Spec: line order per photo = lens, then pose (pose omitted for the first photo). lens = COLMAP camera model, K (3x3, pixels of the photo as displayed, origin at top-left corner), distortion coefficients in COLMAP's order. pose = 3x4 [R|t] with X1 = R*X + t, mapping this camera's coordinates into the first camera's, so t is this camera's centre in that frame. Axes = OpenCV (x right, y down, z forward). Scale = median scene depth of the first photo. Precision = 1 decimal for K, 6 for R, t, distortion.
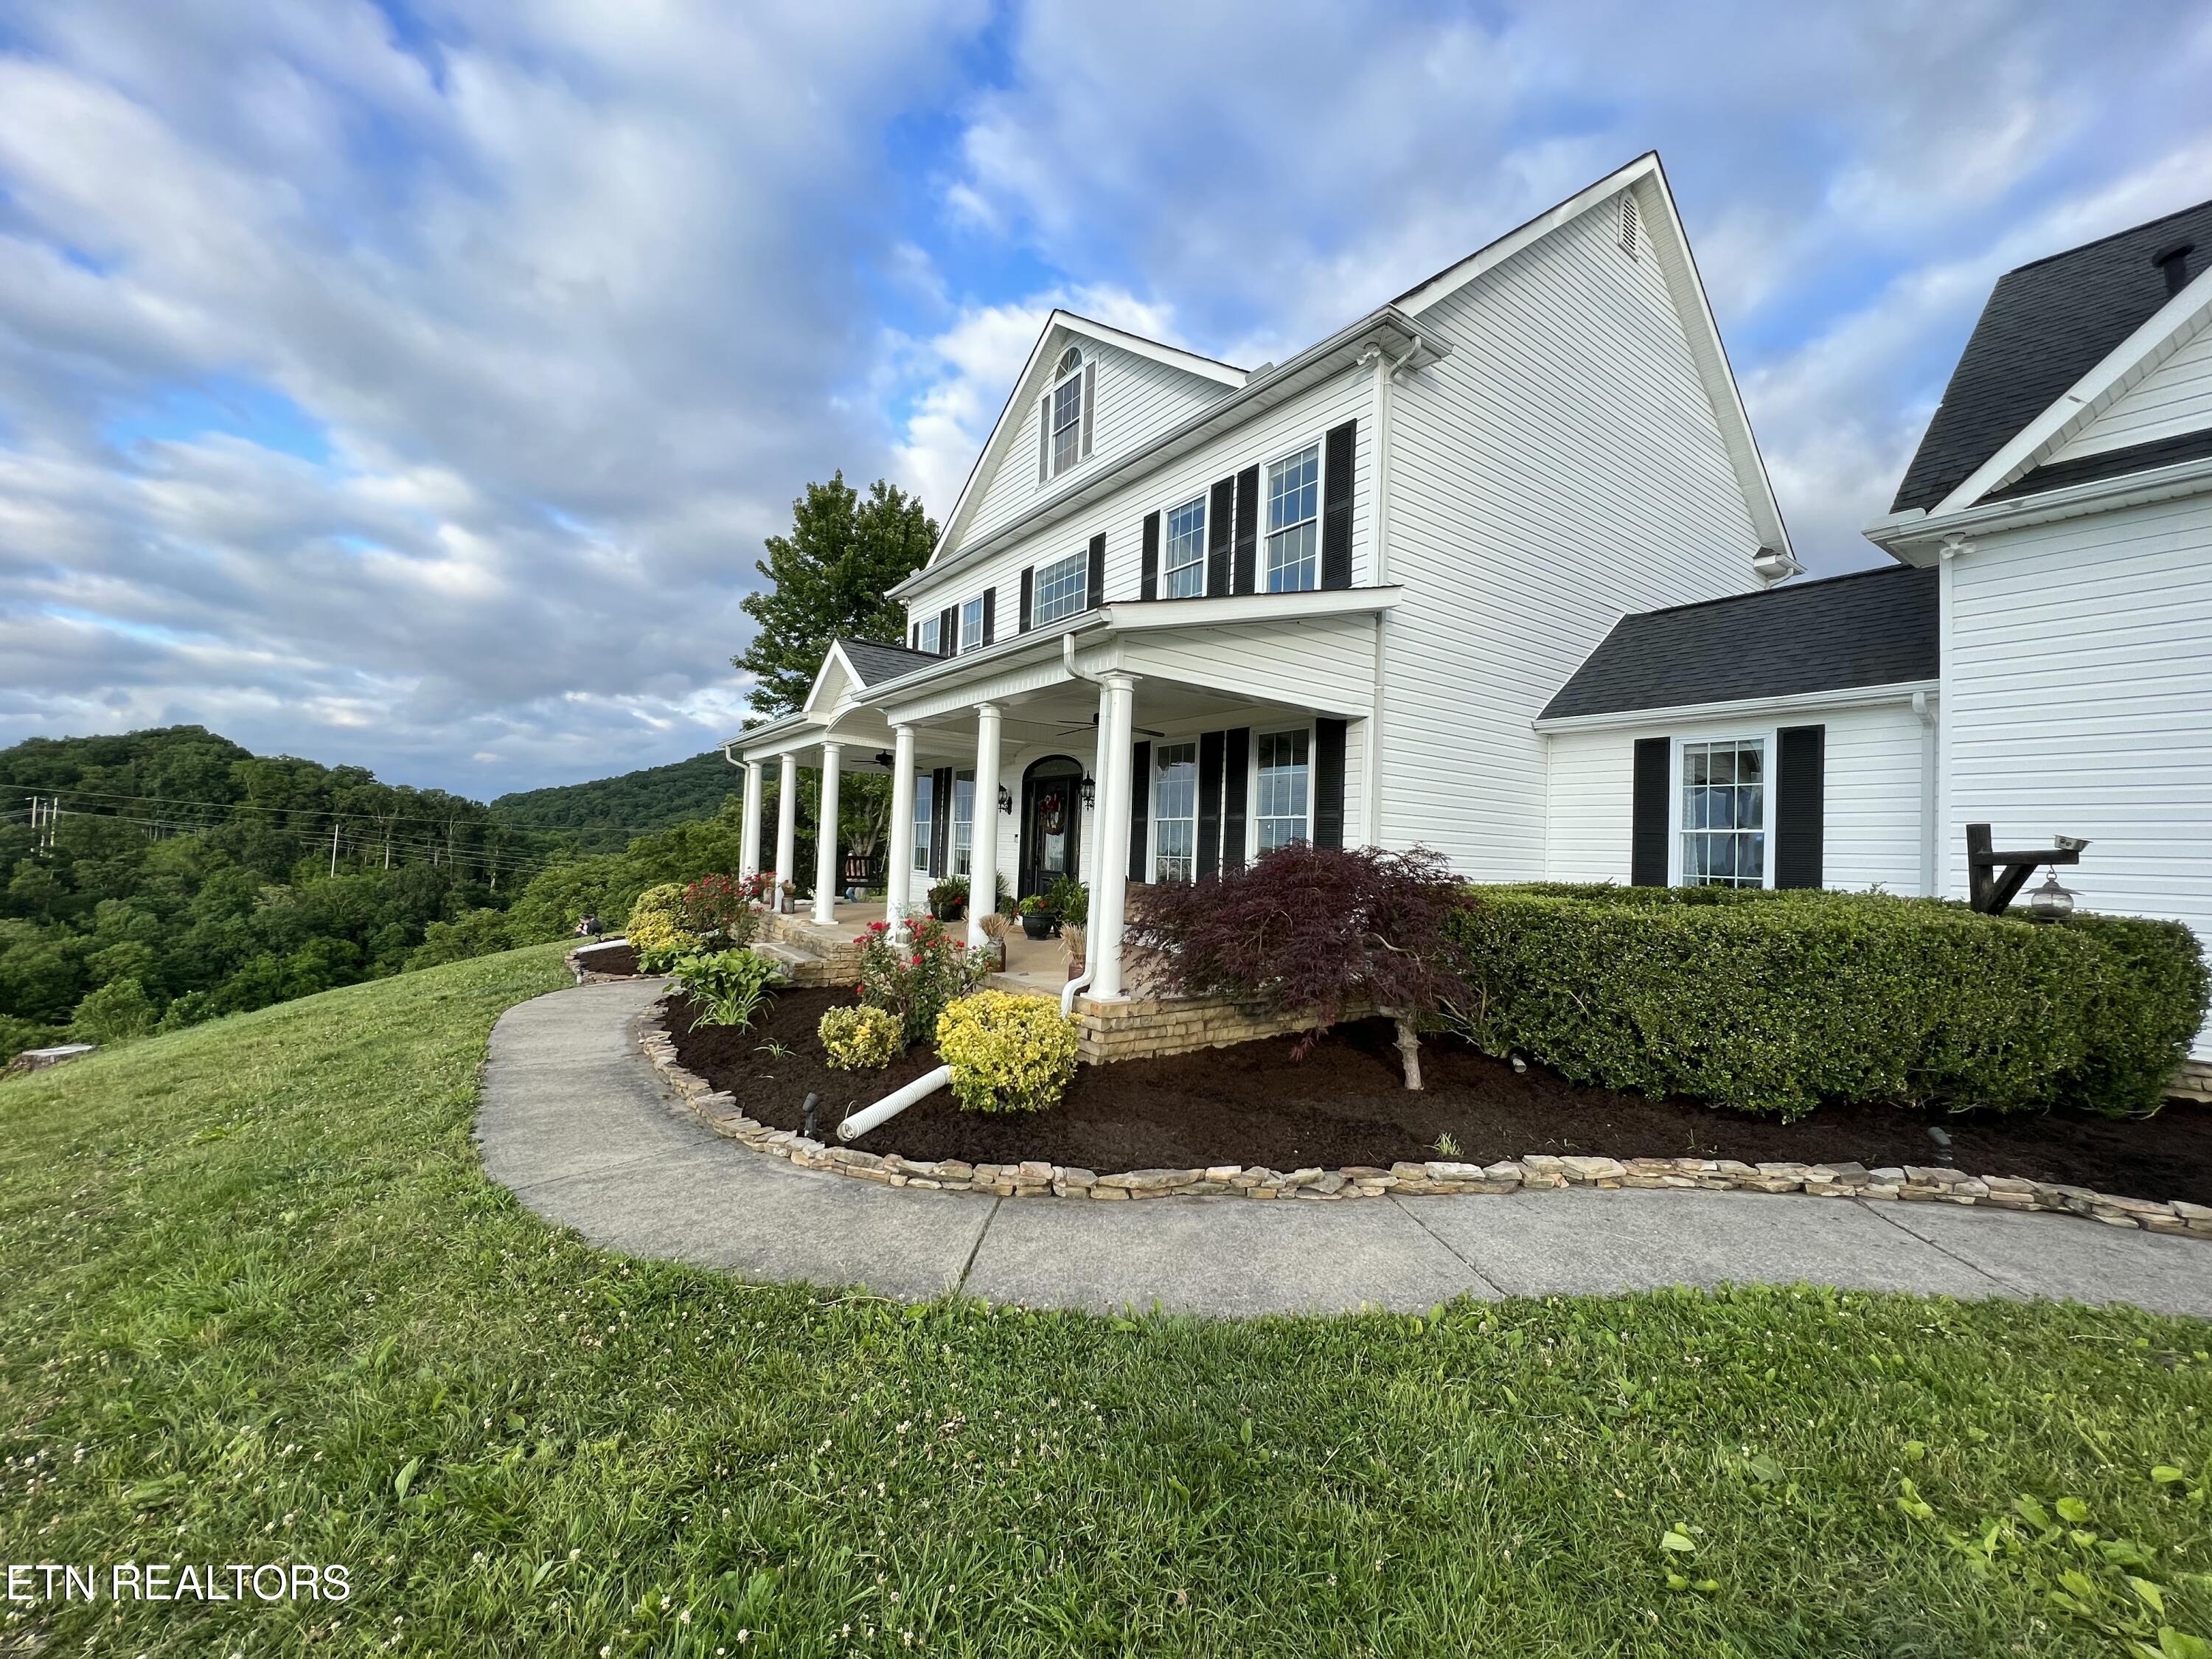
lens RADIAL K [[885.5, 0, 1098.9], [0, 885.5, 820.7], [0, 0, 1]] dist [0.001613, -0.000277]
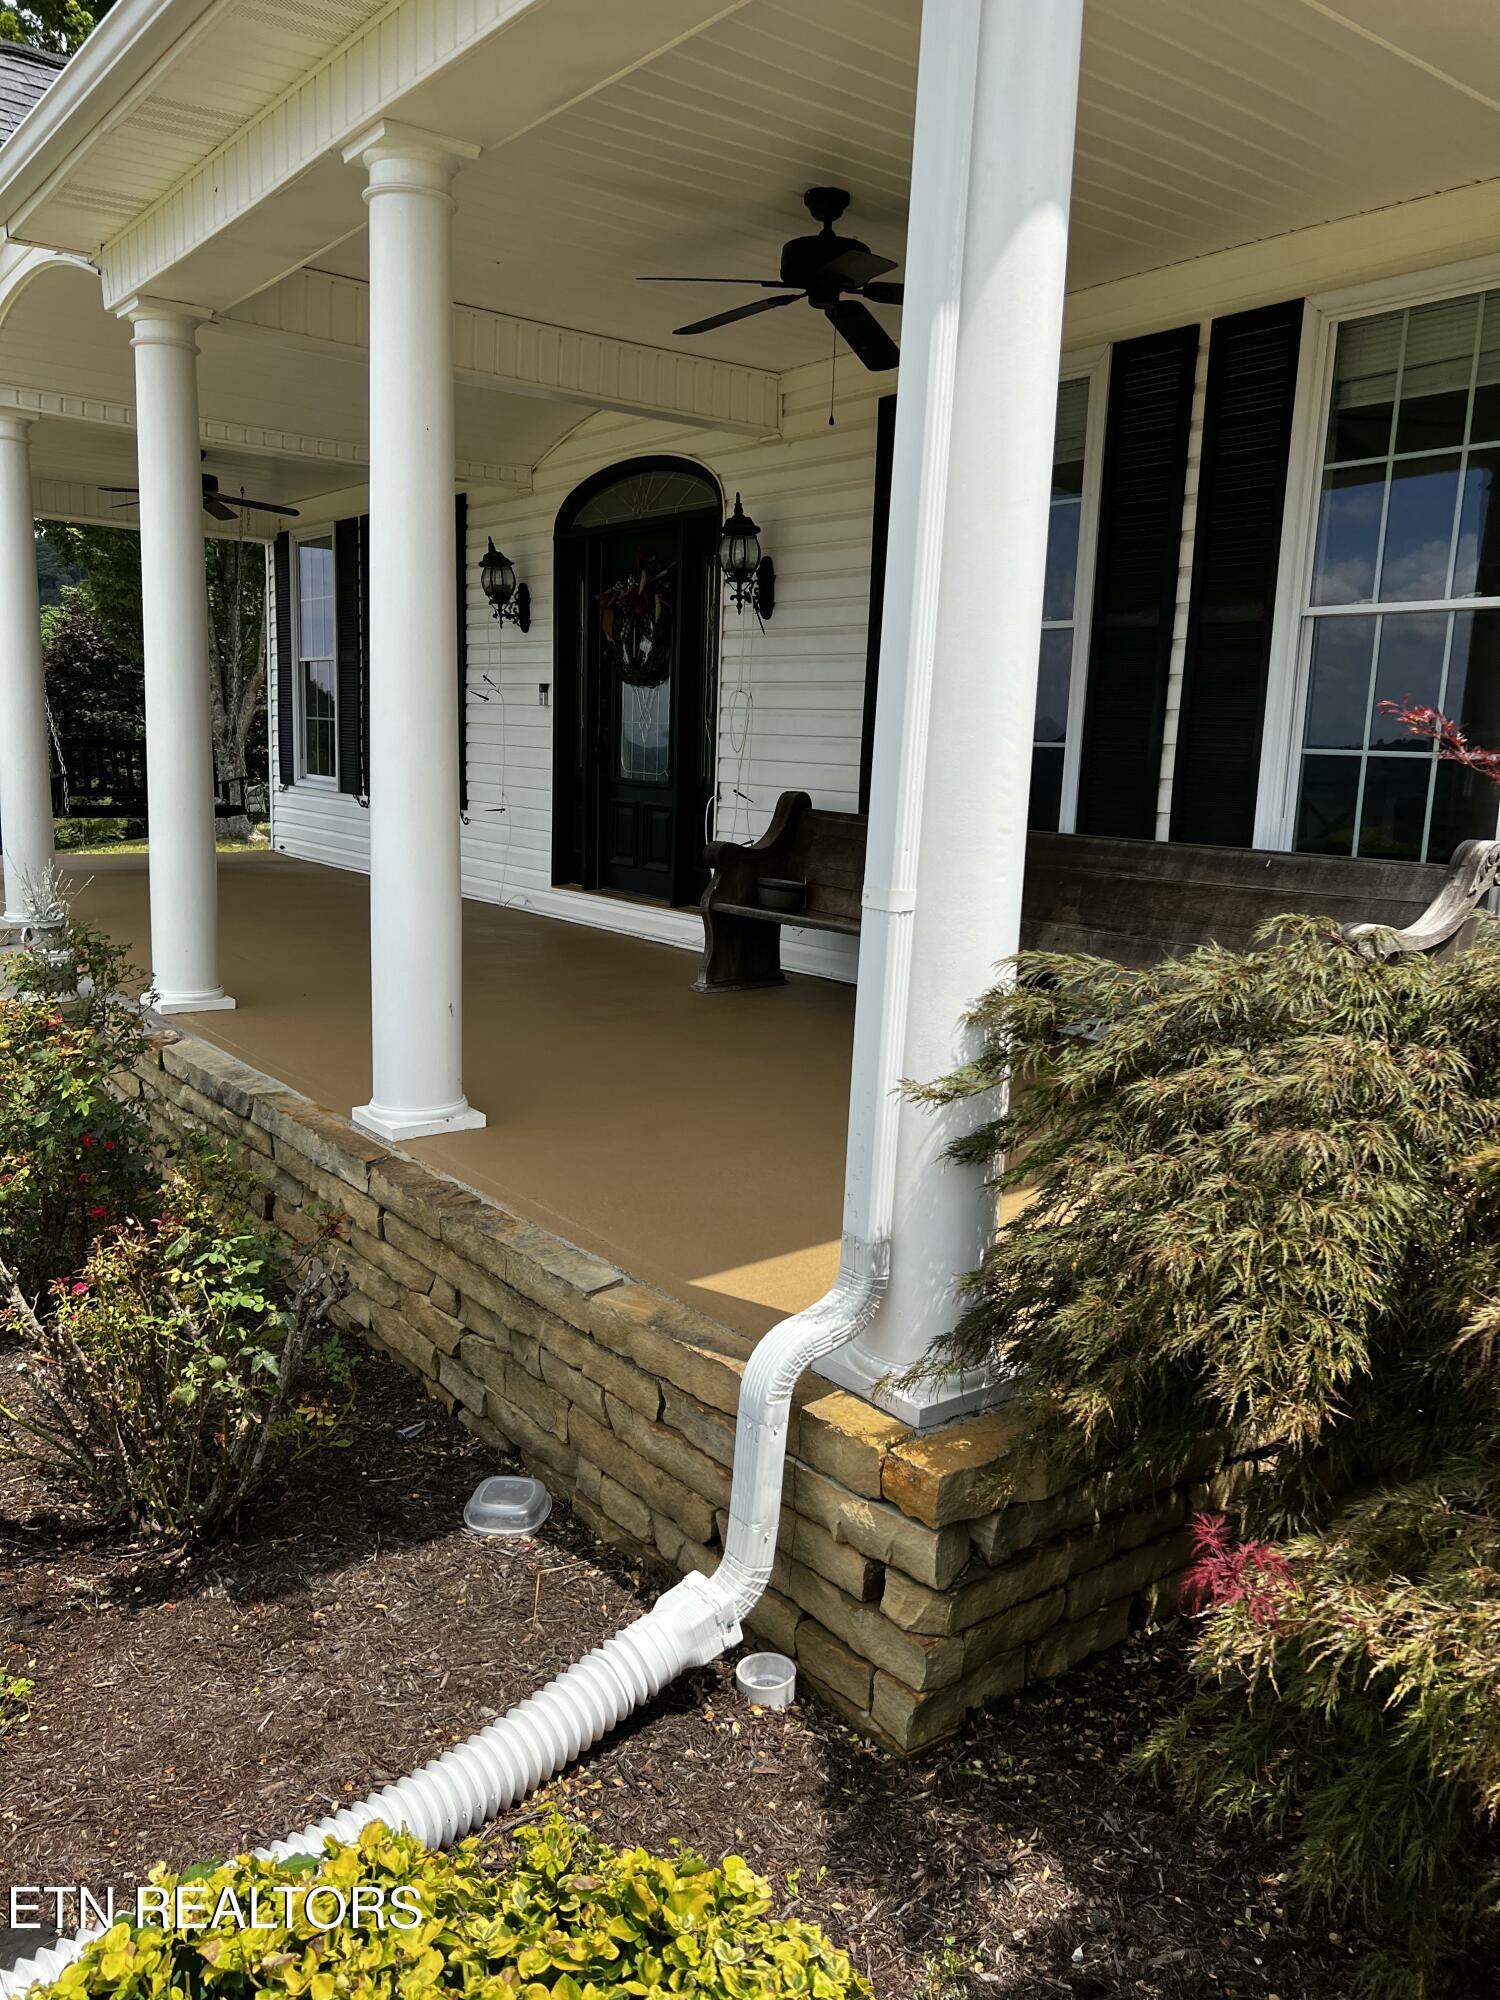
lens RADIAL K [[1517.2, 0, 741.5], [0, 1517.2, 1008.3], [0, 0, 1]] dist [0.035043, -0.004379]
pose [[0.999683, -0.008688, 0.023623, -0.031128], [0.003499, 0.977401, 0.211365, 0.017904], [-0.024925, -0.211215, 0.977122, 0.417331]]
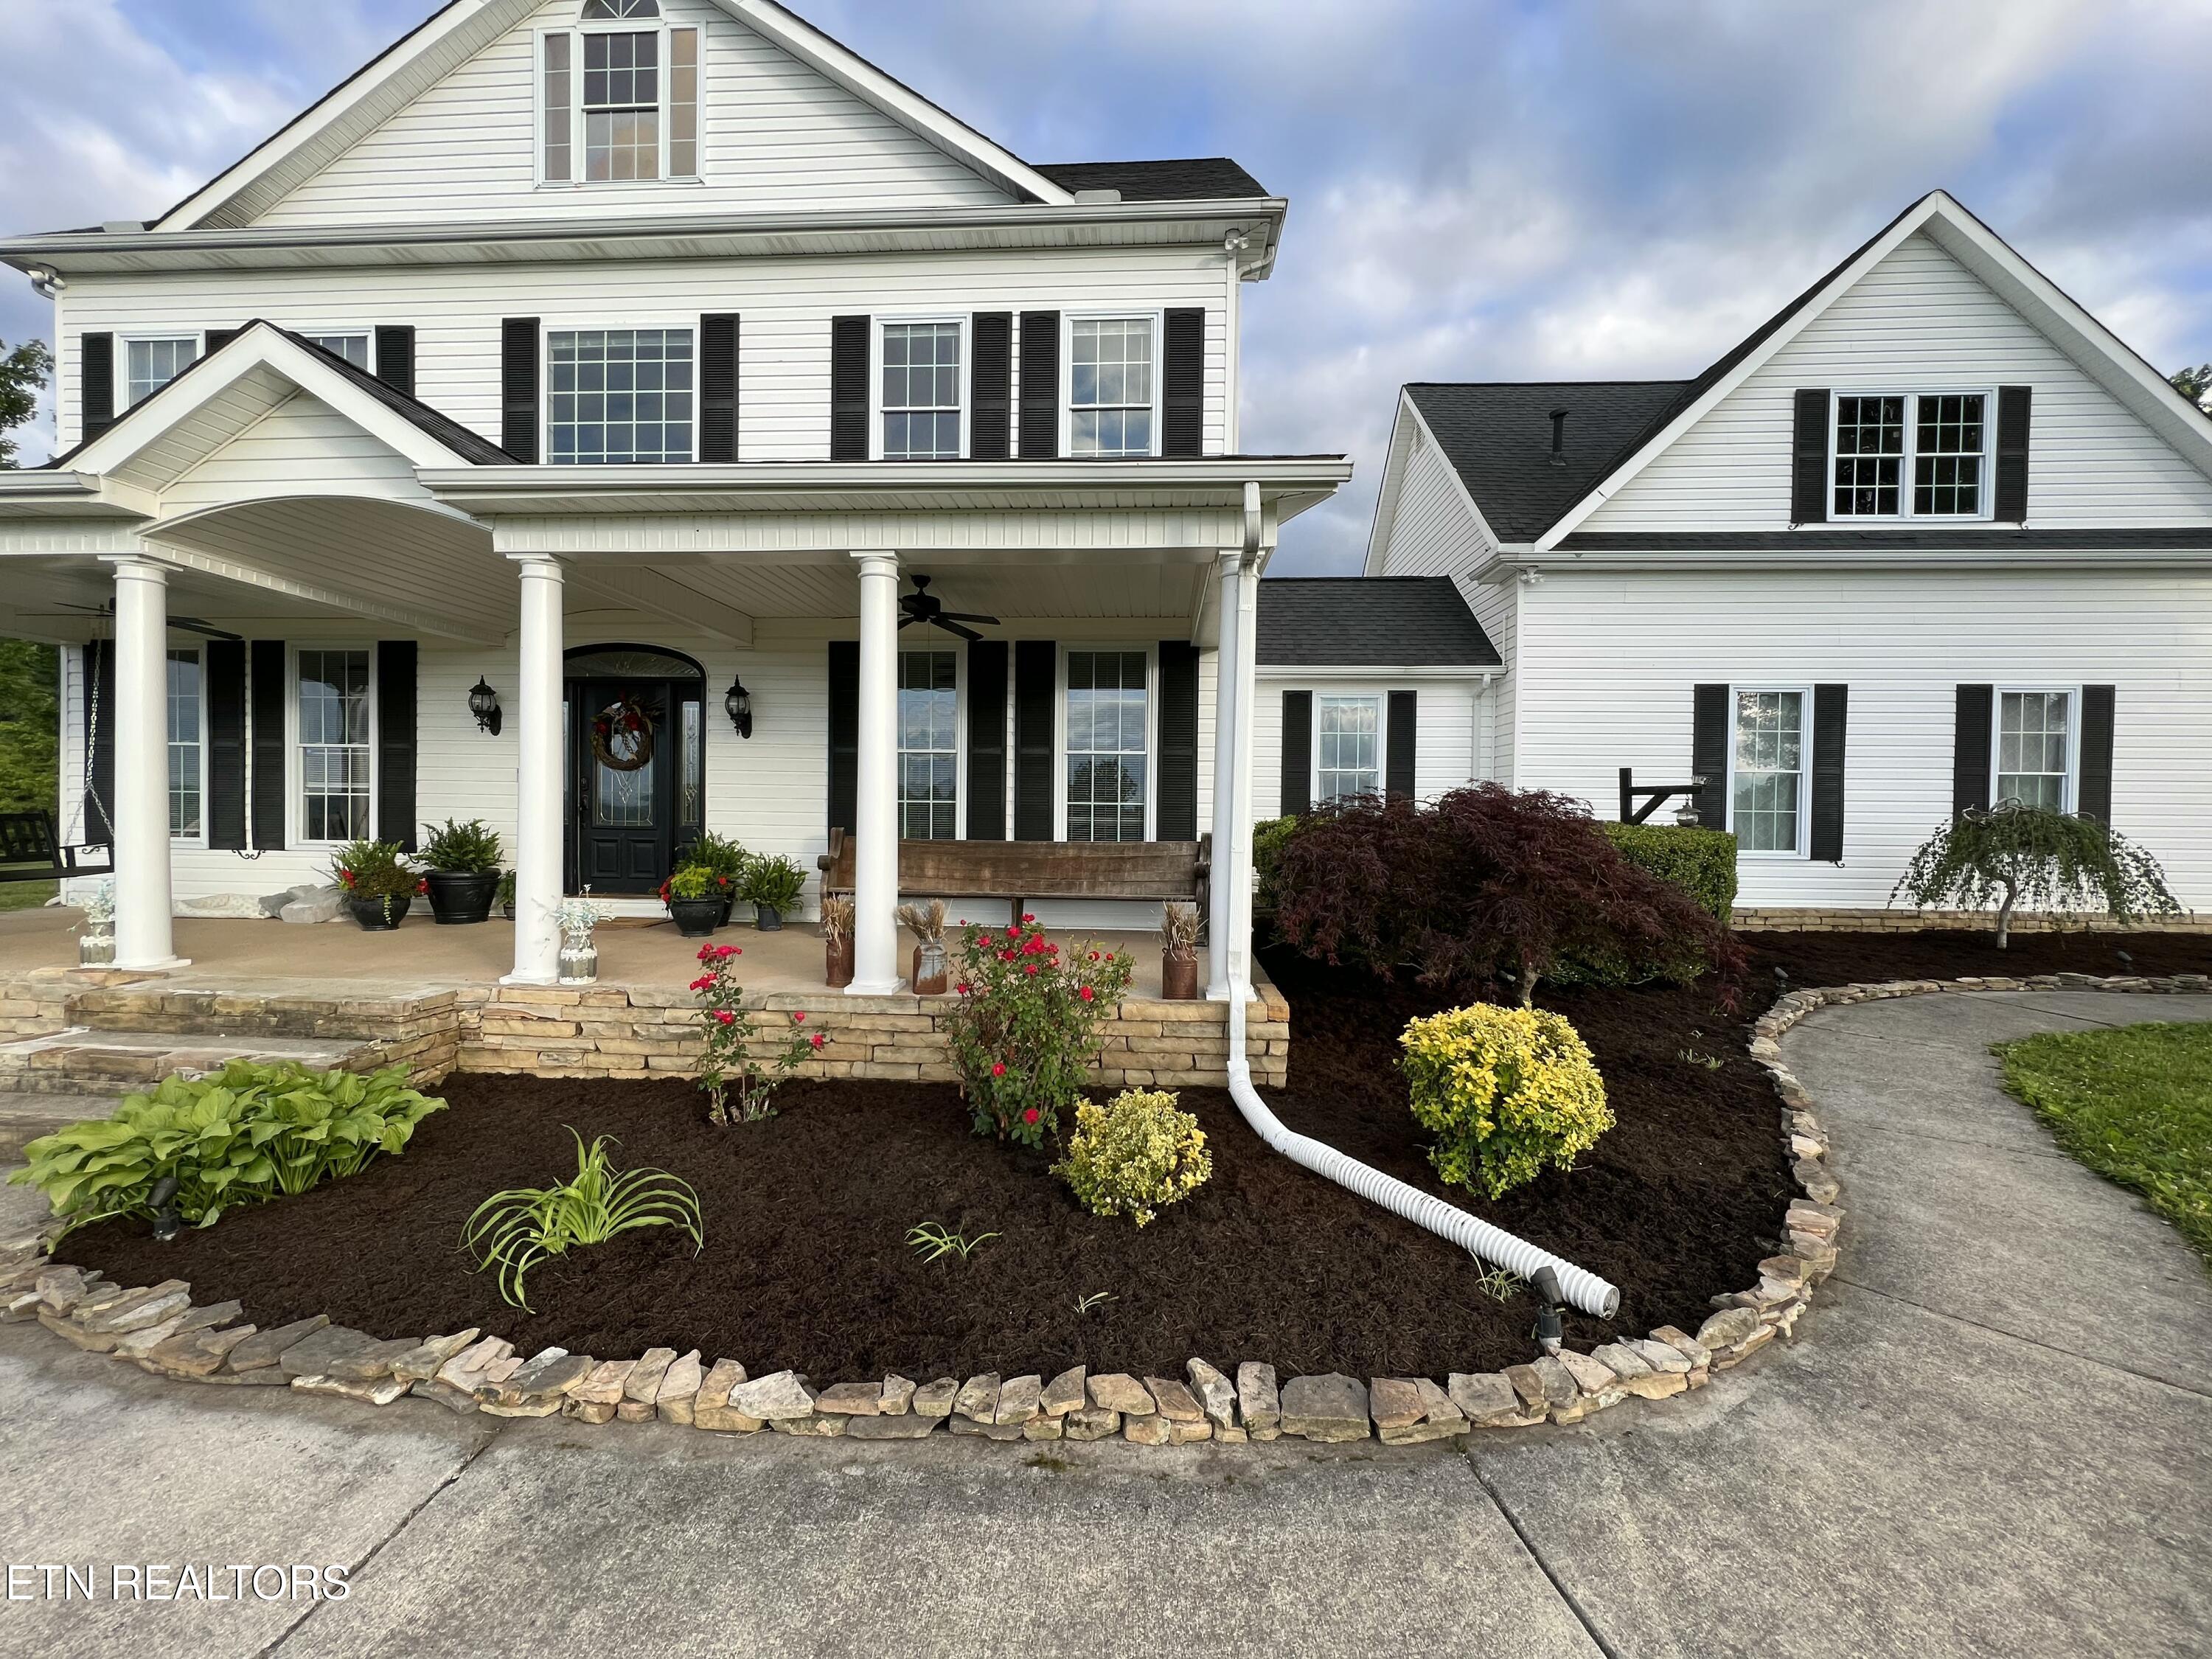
lens RADIAL K [[885.5, 0, 1098.9], [0, 885.5, 820.7], [0, 0, 1]] dist [0.001613, -0.000277]
pose [[0.627662, -0.040434, 0.777435, -0.412329], [-0.017461, 0.997668, 0.065986, 0.005648], [-0.778290, -0.054992, 0.625492, 0.410634]]
